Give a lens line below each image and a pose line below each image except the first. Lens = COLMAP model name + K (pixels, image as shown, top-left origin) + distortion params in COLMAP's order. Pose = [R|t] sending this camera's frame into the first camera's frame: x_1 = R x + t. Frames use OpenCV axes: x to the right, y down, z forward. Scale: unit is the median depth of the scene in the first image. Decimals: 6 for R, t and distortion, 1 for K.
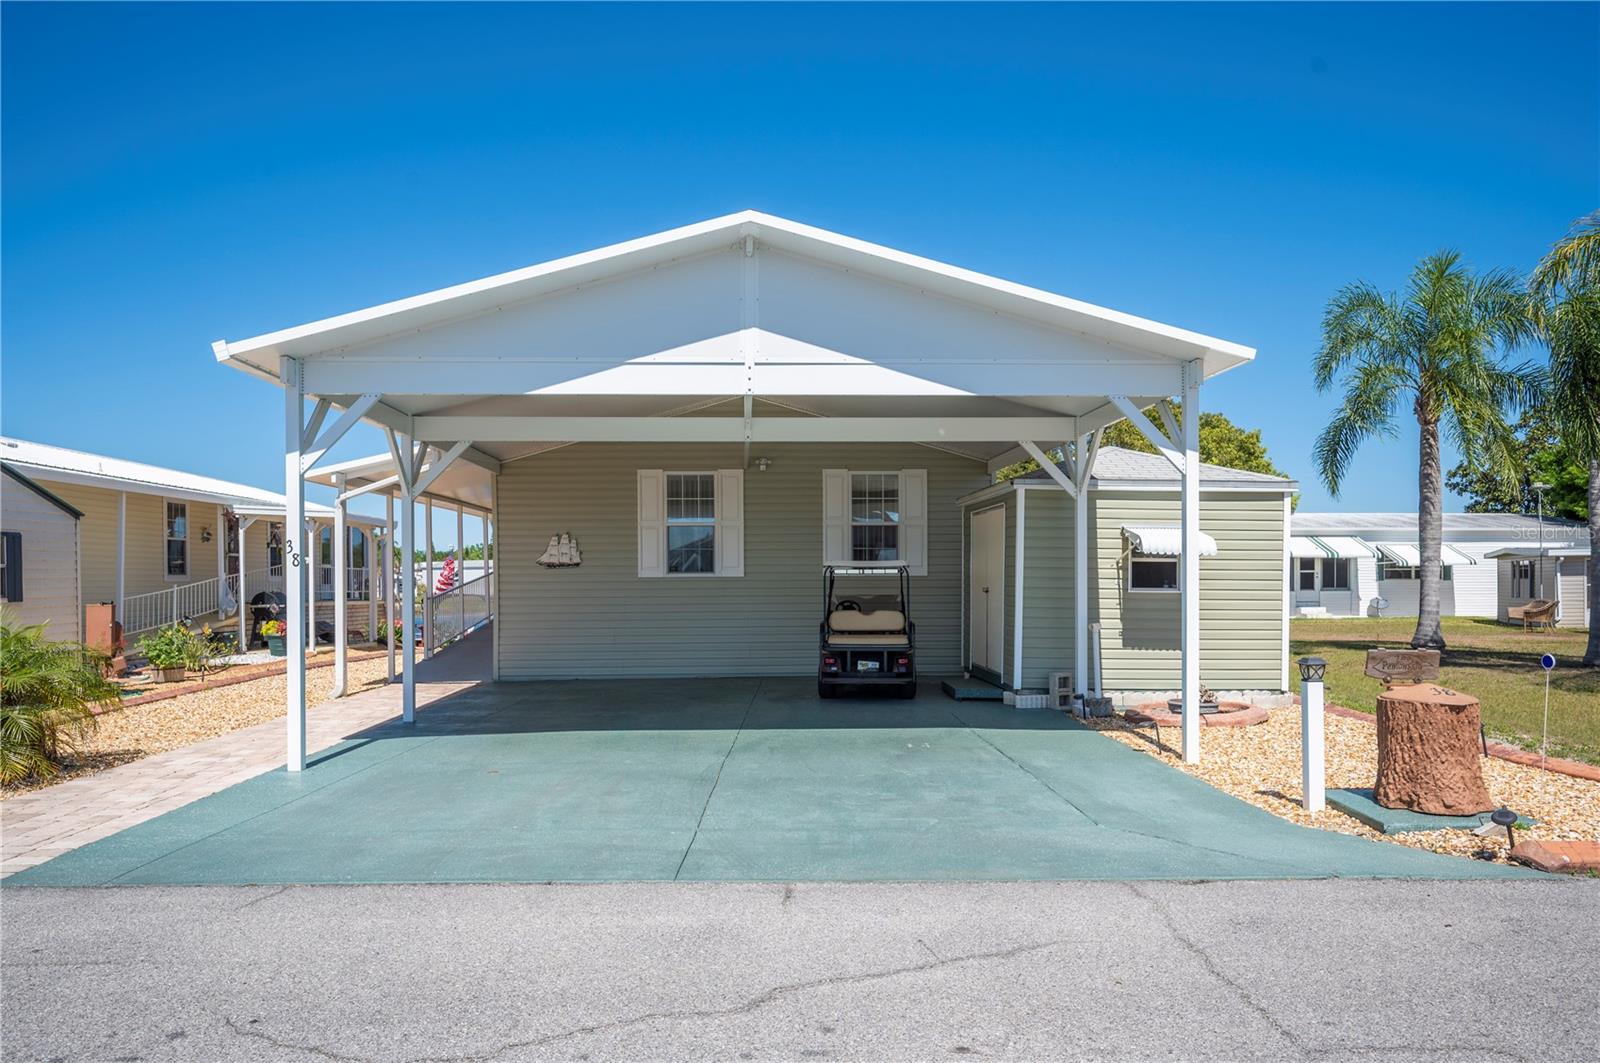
lens RADIAL K [[1087.0, 0, 795.9], [0, 1087.0, 589.9], [0, 0, 1]] dist [-0.004129, -0.000116]
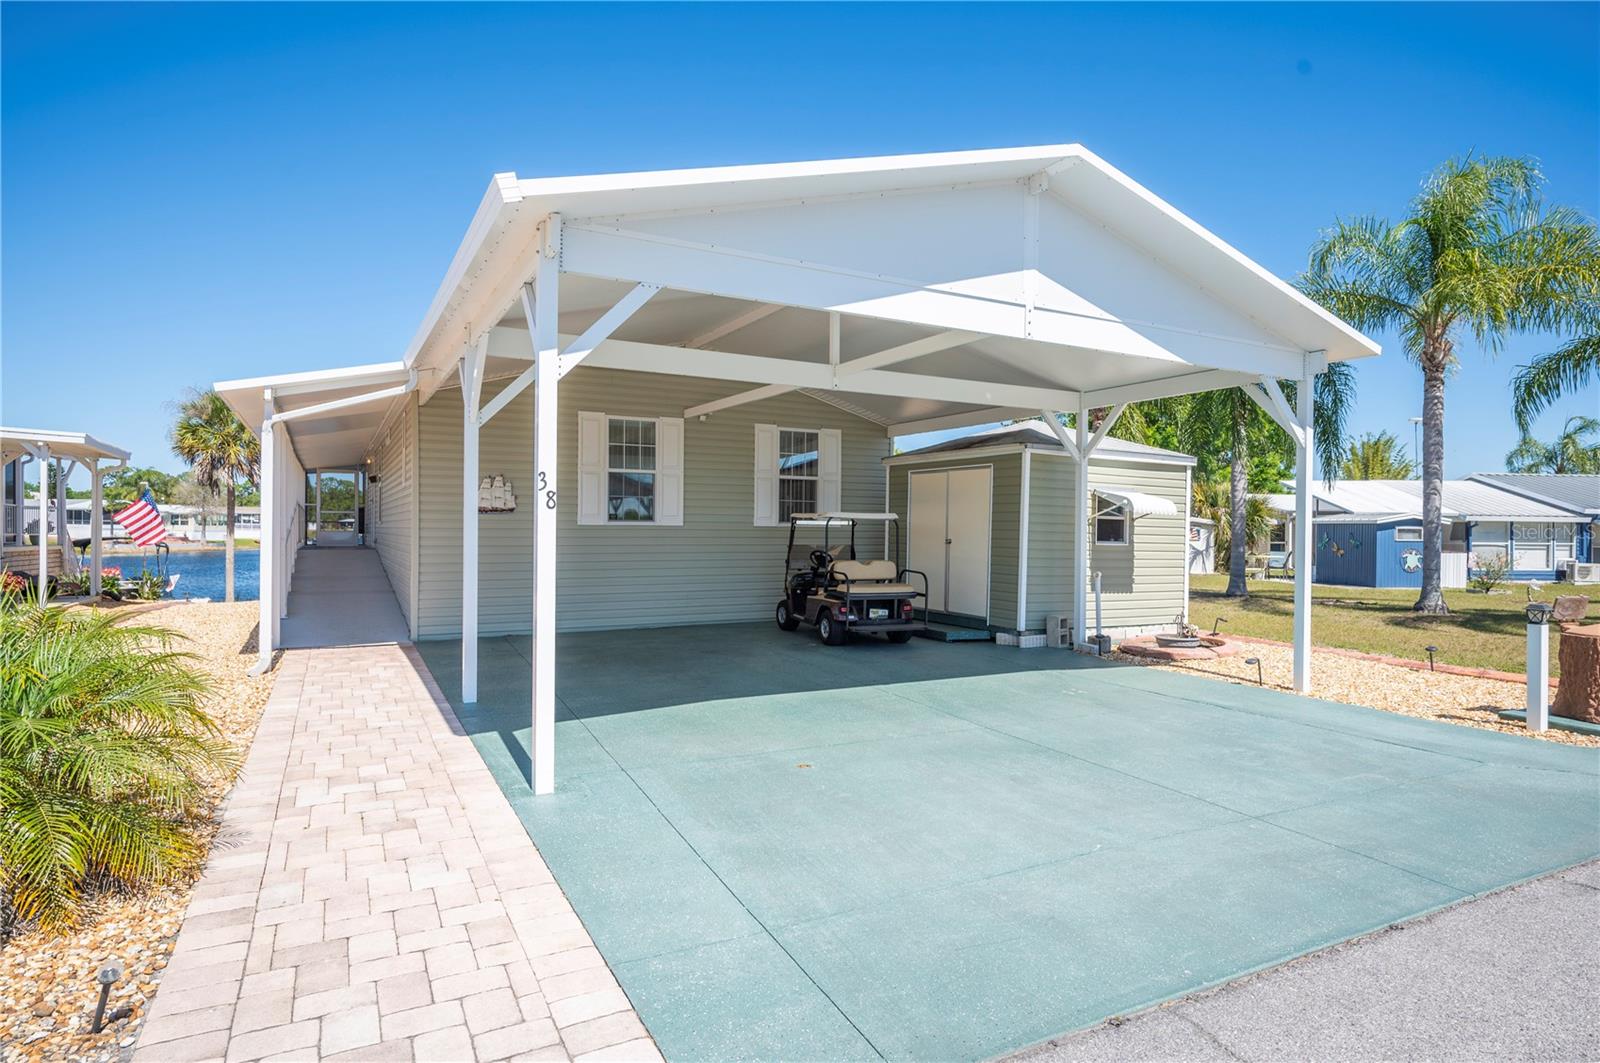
lens RADIAL K [[890.0, 0, 818.7], [0, 890.0, 534.8], [0, 0, 1]] dist [-0.002193, 0.000456]
pose [[0.892212, 0.009358, 0.451519, -0.378353], [-0.008881, 0.999956, -0.003174, -0.002732], [-0.451529, -0.001178, 0.892256, 0.262399]]
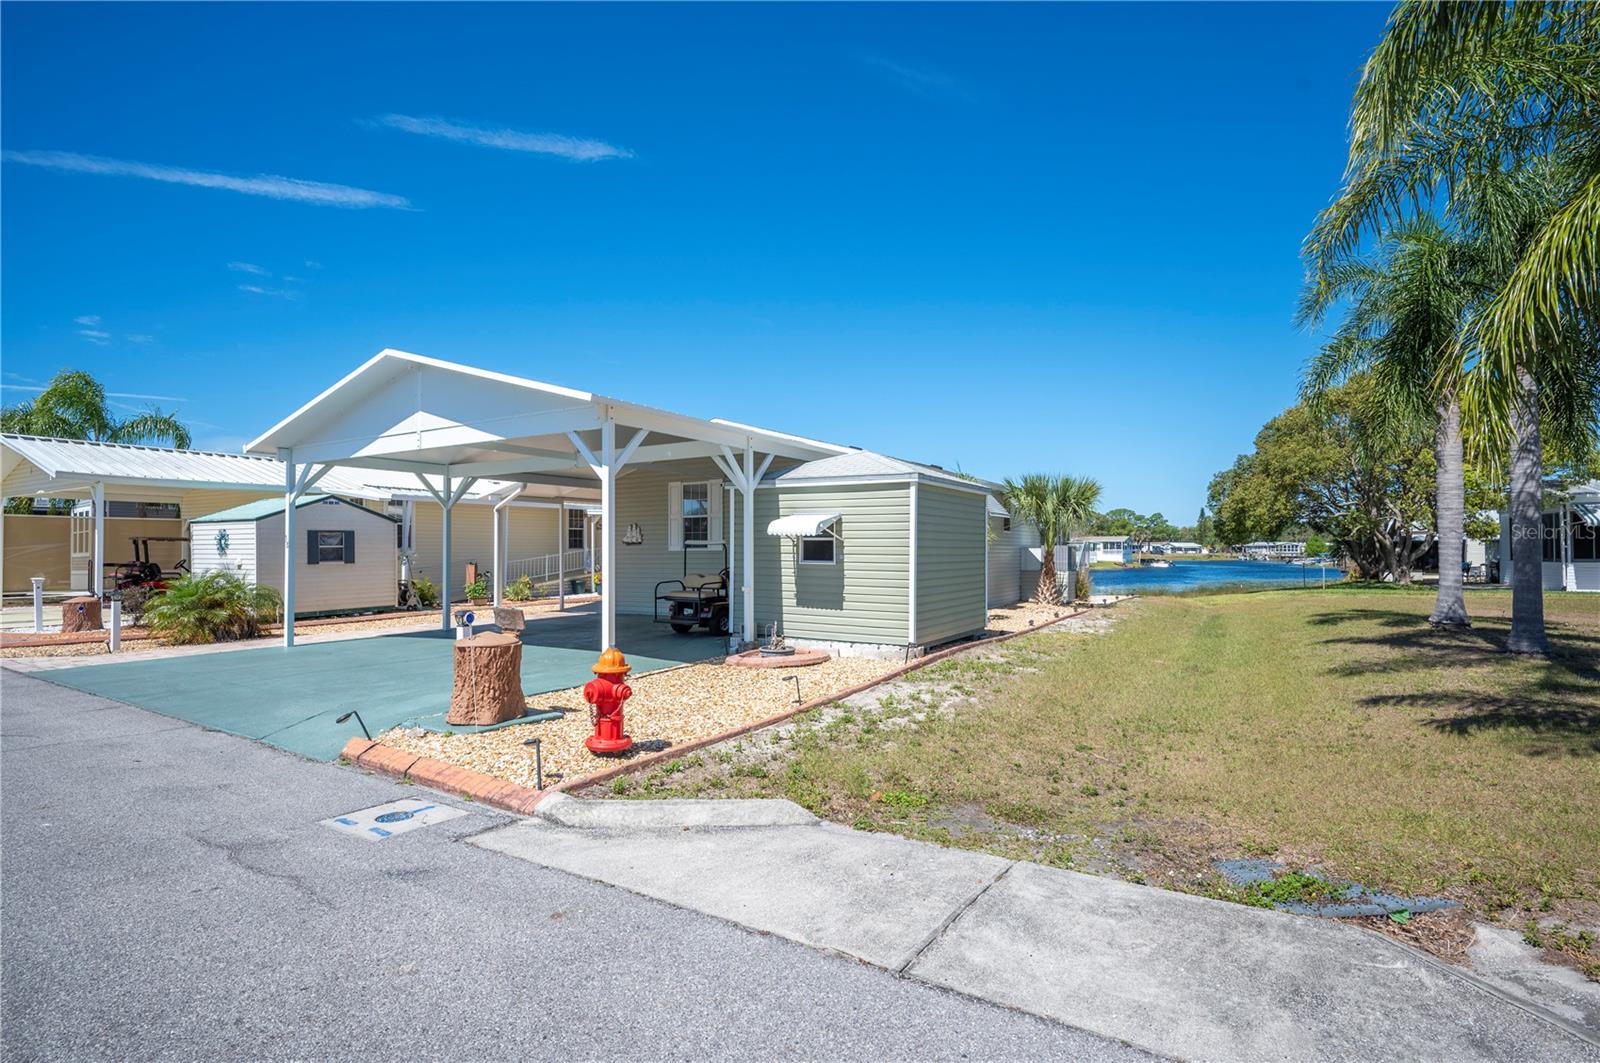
lens RADIAL K [[785.1, 0, 800.6], [0, 785.1, 543.5], [0, 0, 1]] dist [0.001130, -0.000284]
pose [[0.833177, -0.004380, -0.552990, 0.785386], [-0.004143, 0.999891, -0.014161, -0.008534], [0.552992, 0.014090, 0.833068, 0.195854]]
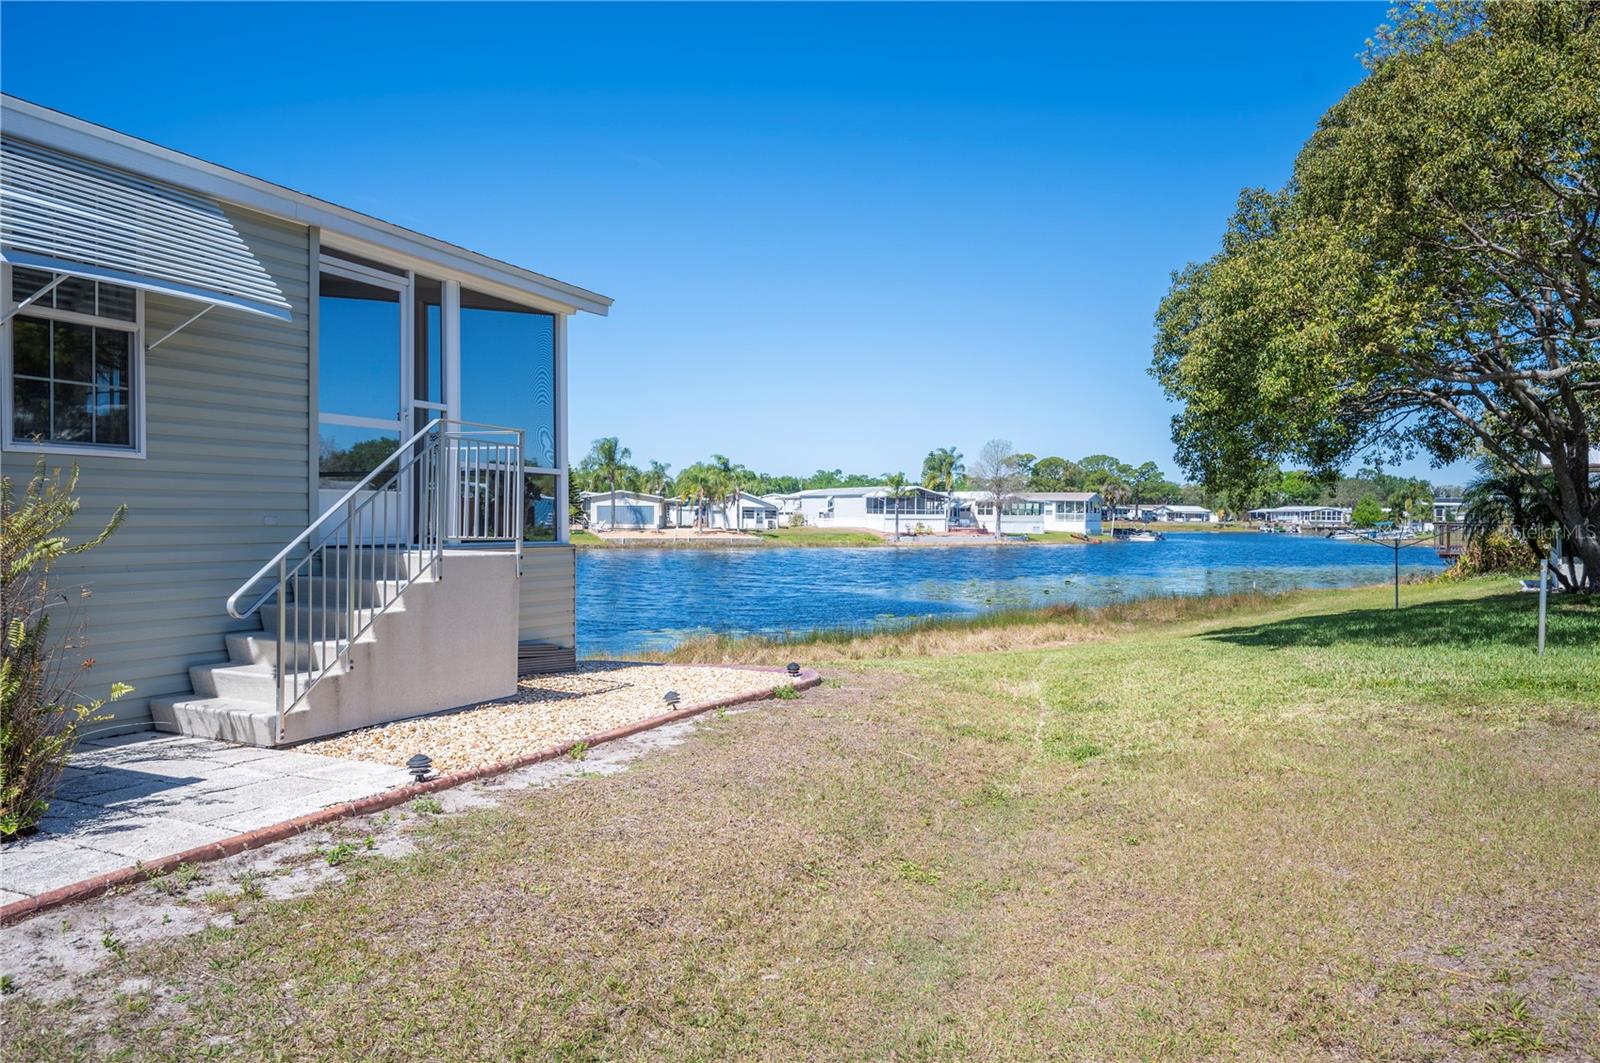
lens RADIAL K [[1089.7, 0, 804.3], [0, 1089.7, 535.7], [0, 0, 1]] dist [0.001429, 0.000496]
pose [[0.889047, 0.019511, -0.457401, 0.679422], [-0.014651, 0.999792, 0.014170, -0.003256], [0.457582, -0.005897, 0.889148, 1.942561]]
